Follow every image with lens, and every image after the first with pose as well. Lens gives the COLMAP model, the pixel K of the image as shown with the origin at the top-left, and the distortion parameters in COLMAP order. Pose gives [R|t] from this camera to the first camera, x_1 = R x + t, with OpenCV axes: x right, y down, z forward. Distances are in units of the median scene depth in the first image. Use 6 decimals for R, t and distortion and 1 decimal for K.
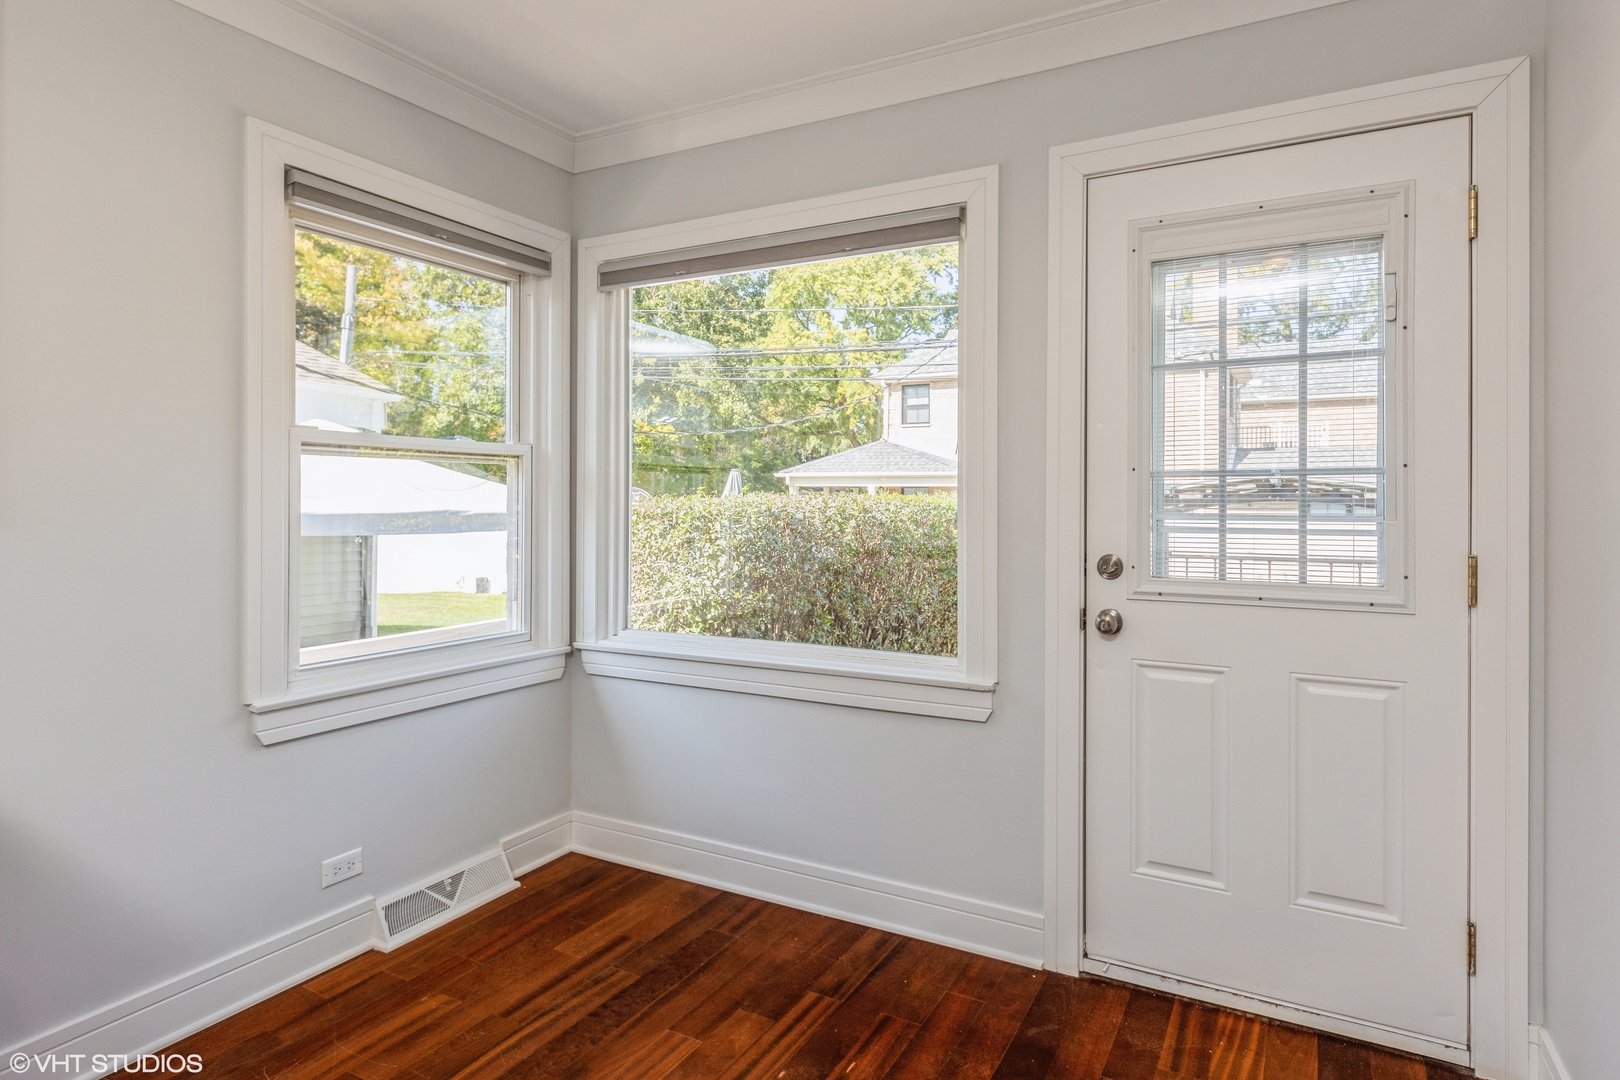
lens RADIAL K [[917.6, 0, 807.8], [0, 917.6, 501.5], [0, 0, 1]] dist [-0.000111, -0.001452]
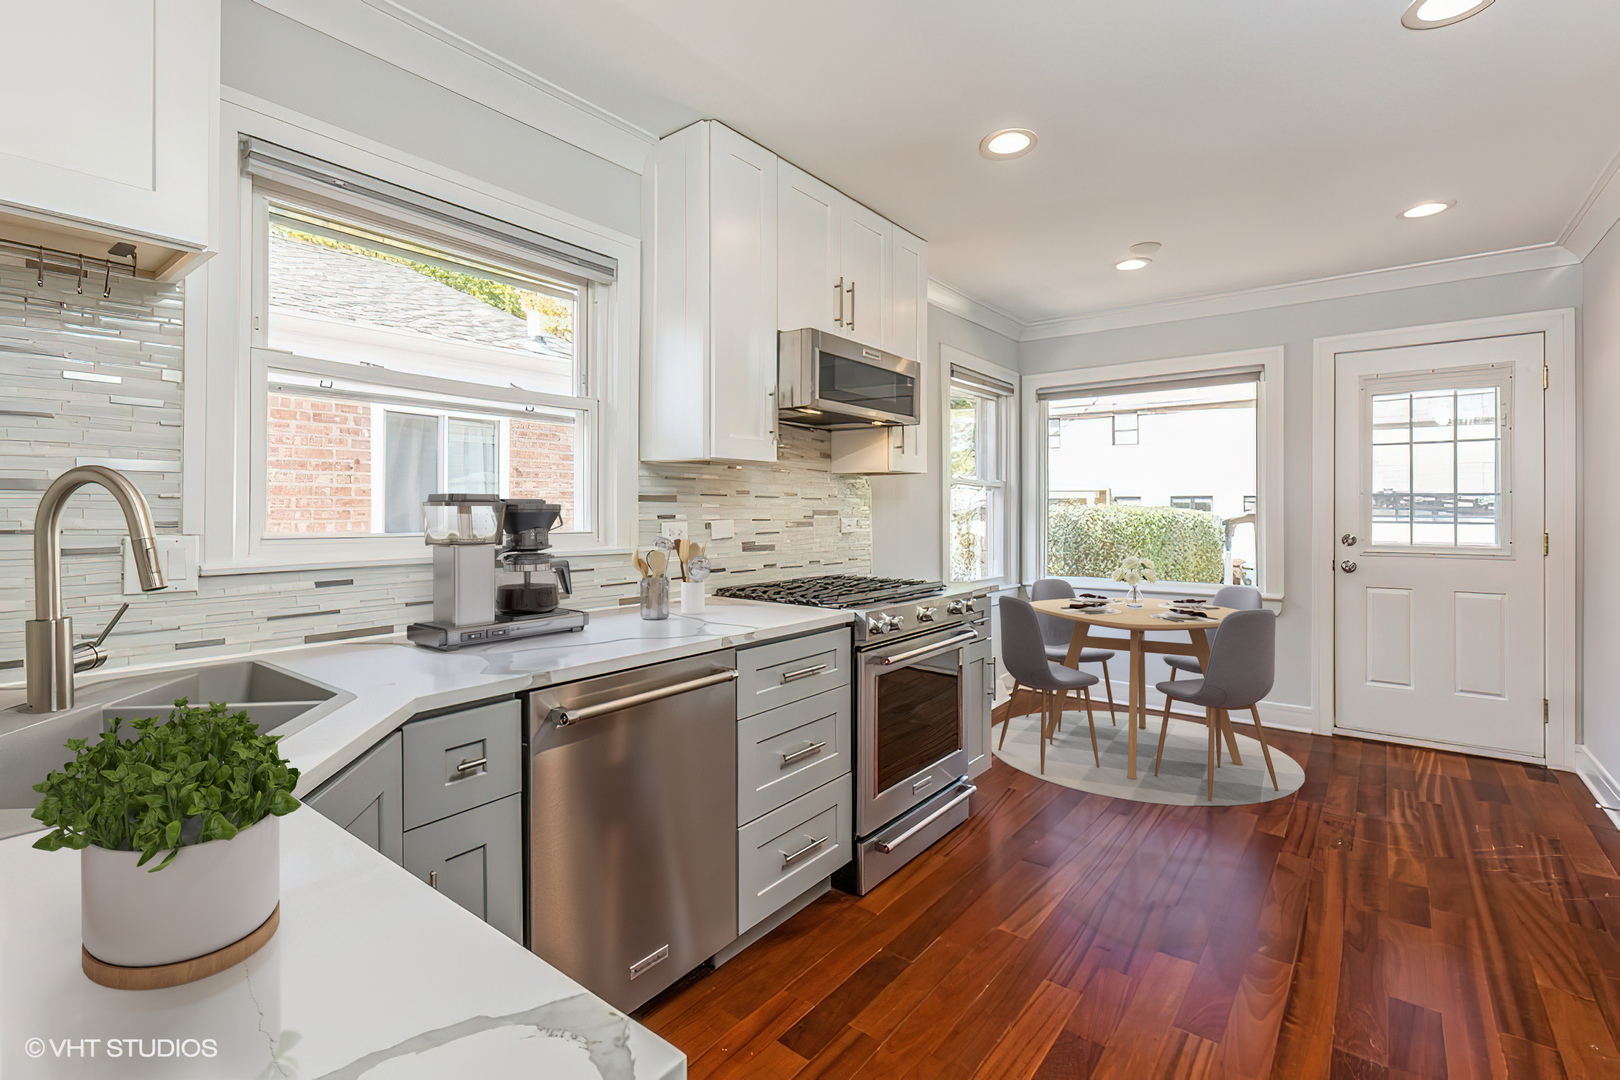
lens RADIAL K [[740.9, 0, 809.0], [0, 740.9, 513.4], [0, 0, 1]] dist [-0.000934, -0.000371]
pose [[0.989582, -0.004704, -0.143895, -0.645418], [0.005337, 0.999978, 0.004017, -0.003311], [0.143873, -0.004743, 0.989585, -0.847512]]
